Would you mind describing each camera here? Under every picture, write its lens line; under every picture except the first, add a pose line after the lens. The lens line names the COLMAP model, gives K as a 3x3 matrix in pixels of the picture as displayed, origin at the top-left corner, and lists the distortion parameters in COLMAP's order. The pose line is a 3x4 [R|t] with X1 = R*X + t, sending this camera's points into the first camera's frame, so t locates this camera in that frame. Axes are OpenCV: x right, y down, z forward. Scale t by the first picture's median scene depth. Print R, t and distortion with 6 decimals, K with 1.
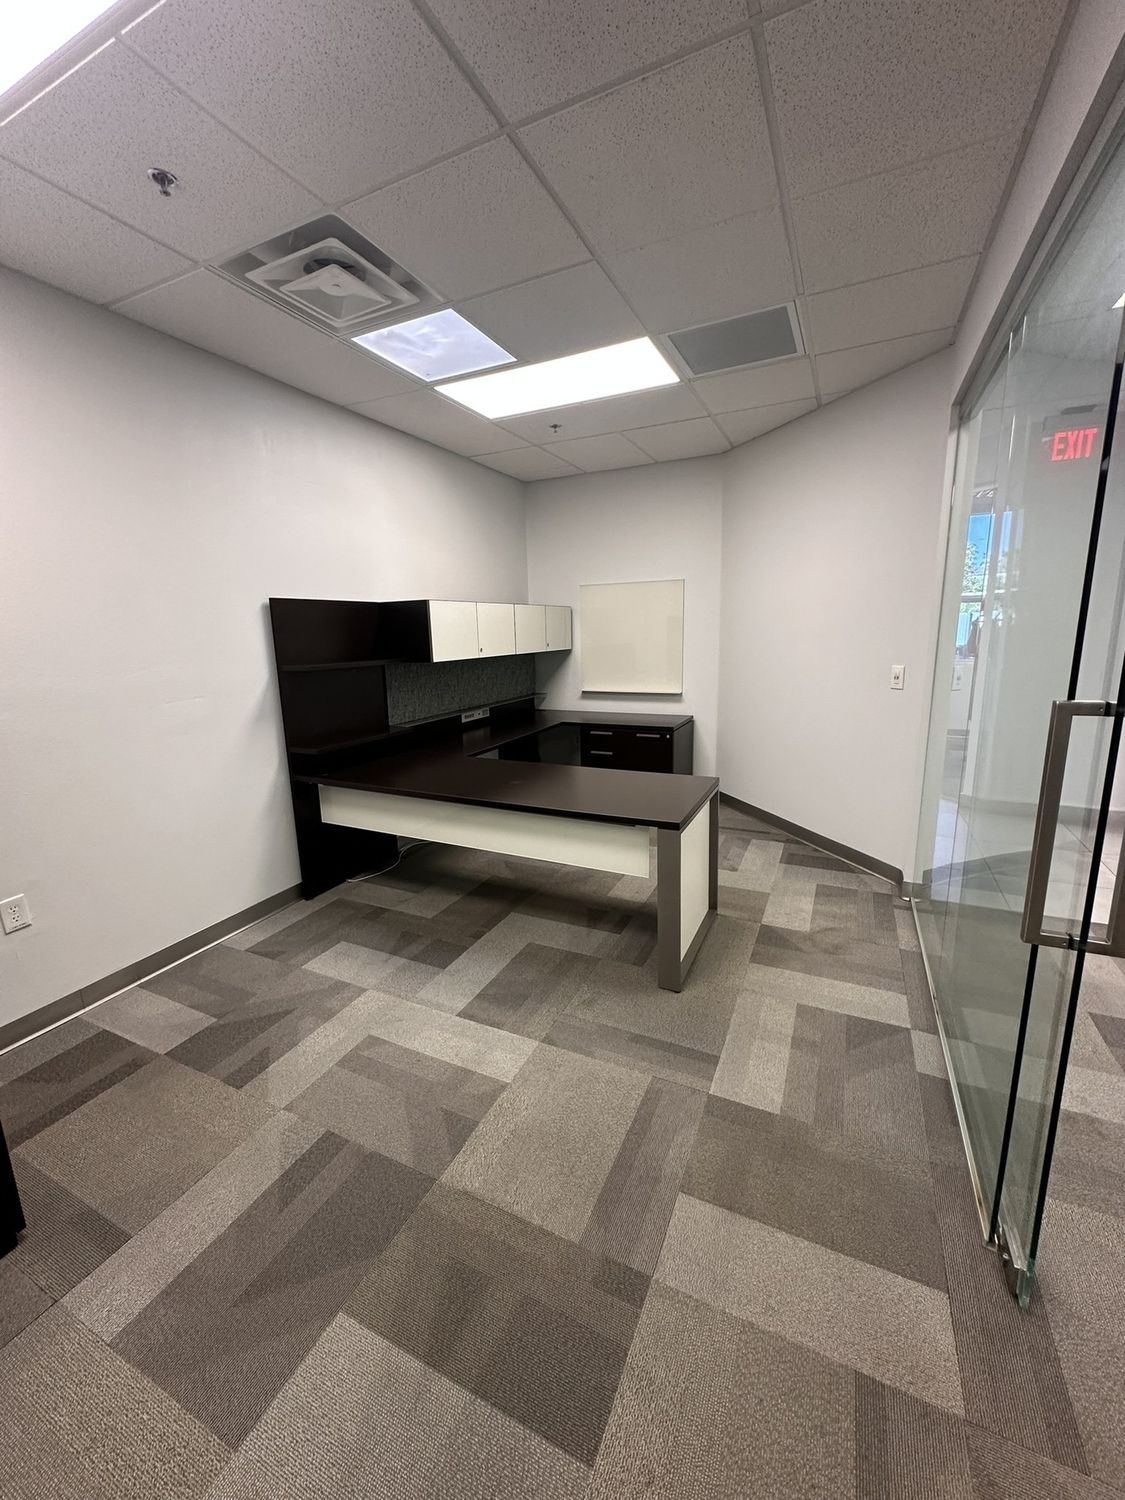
lens RADIAL K [[596.7, 0, 564.3], [0, 596.7, 751.8], [0, 0, 1]] dist [-0.002737, -0.000250]
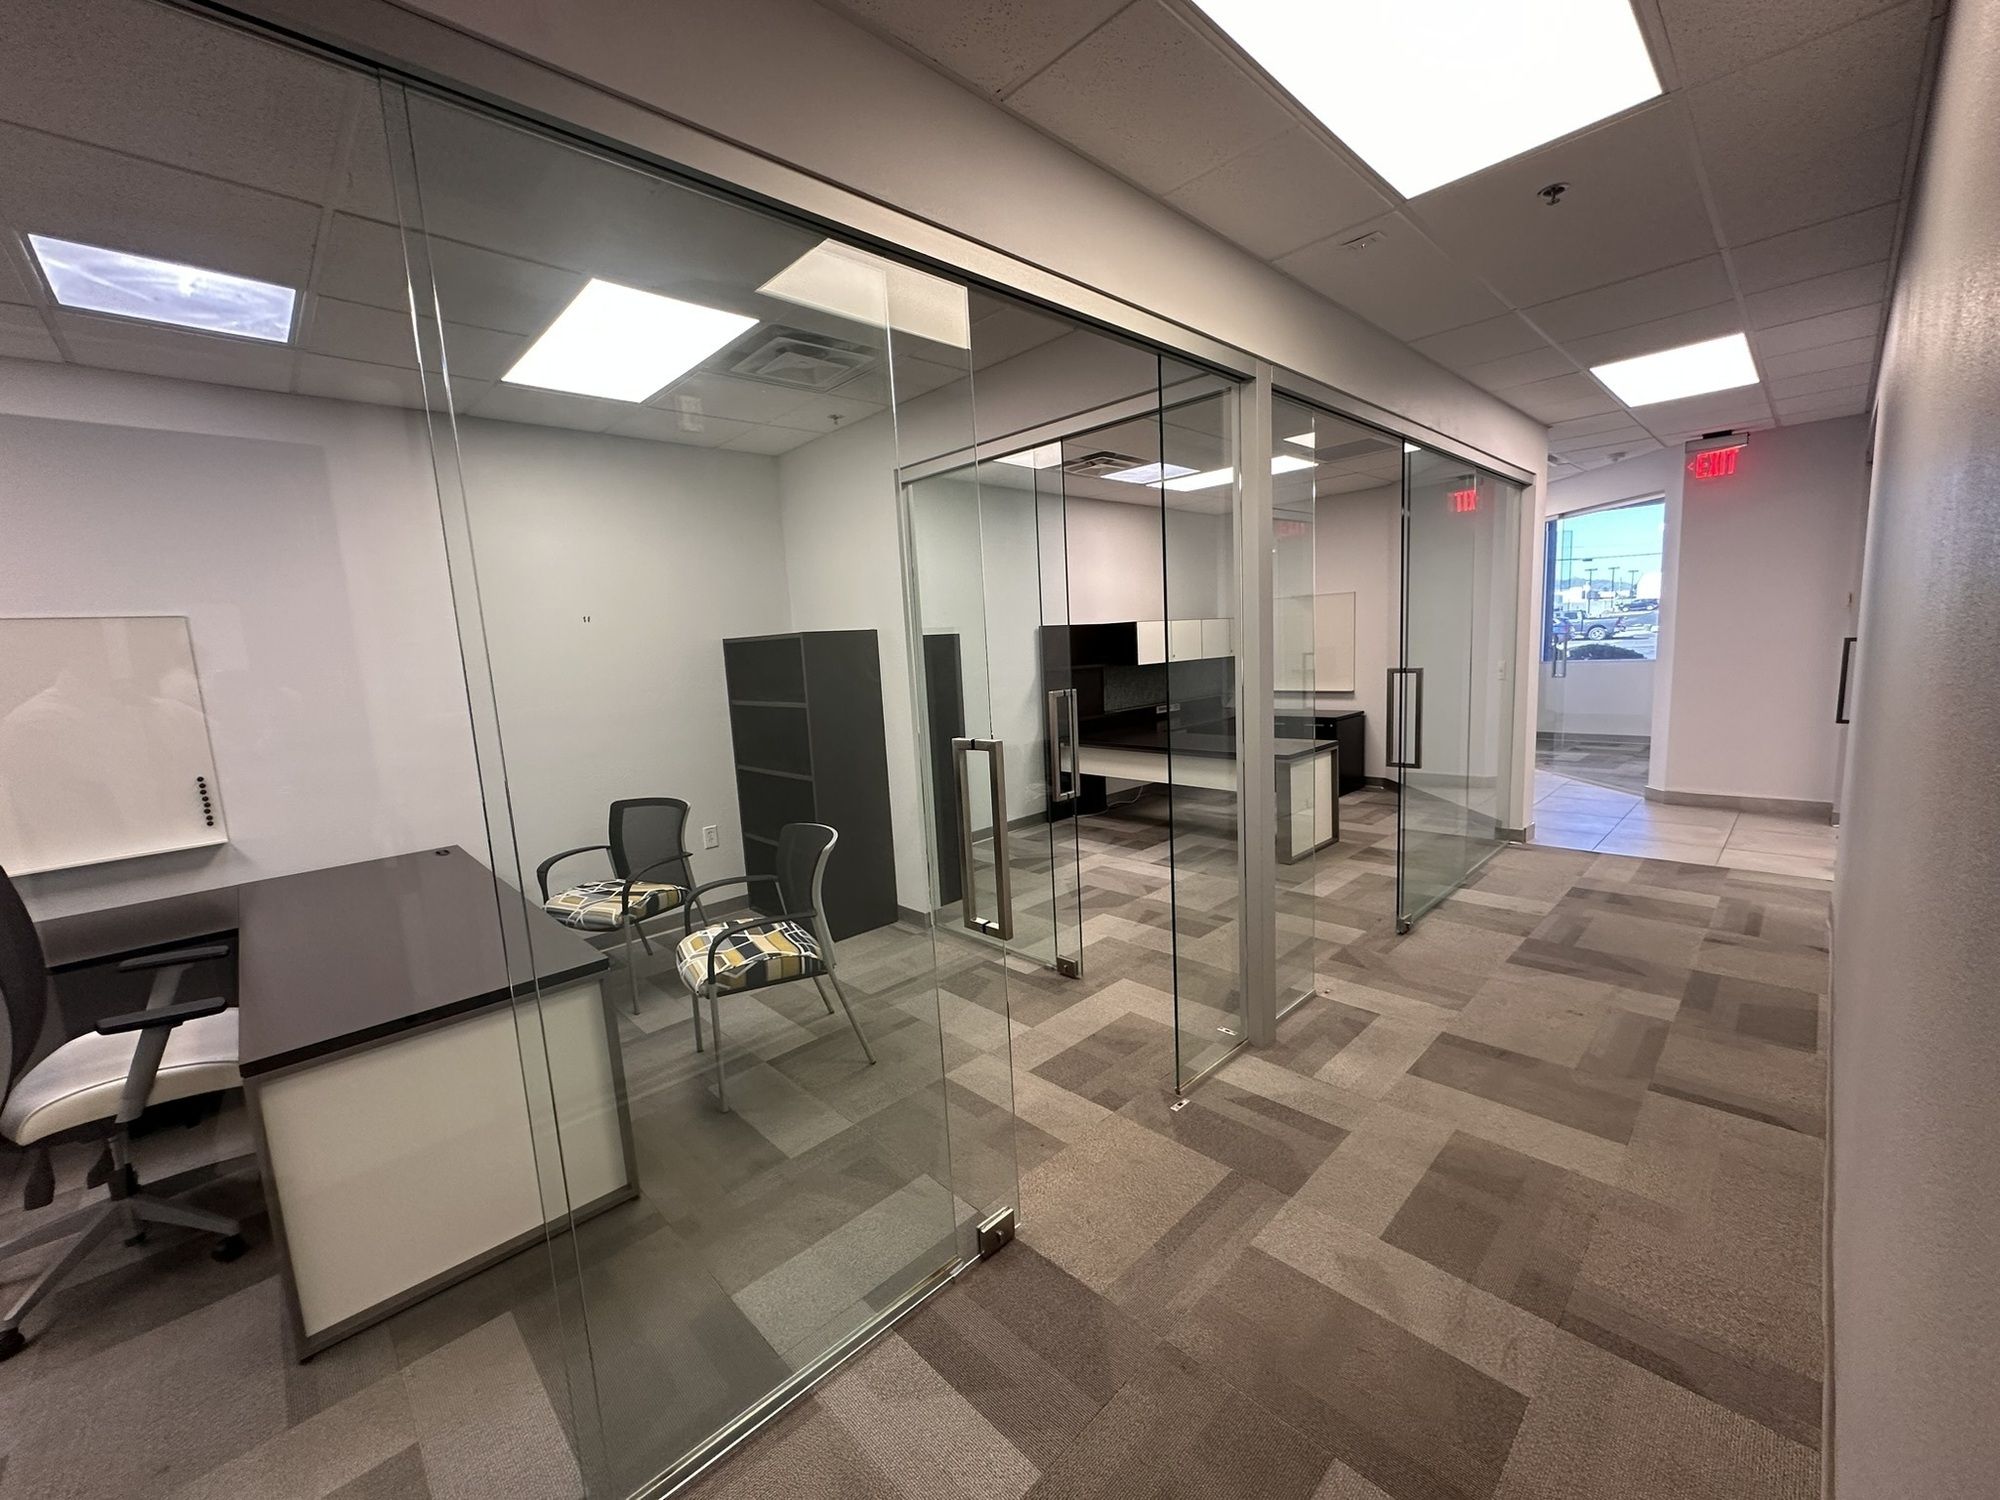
lens RADIAL K [[795.6, 0, 998.2], [0, 795.6, 754.3], [0, 0, 1]] dist [-0.002737, -0.000250]
pose [[0.935367, 0.025389, -0.352766, 0.157863], [-0.044205, 0.997991, -0.045383, 0.183854], [0.350905, 0.058044, 0.934610, -0.982054]]
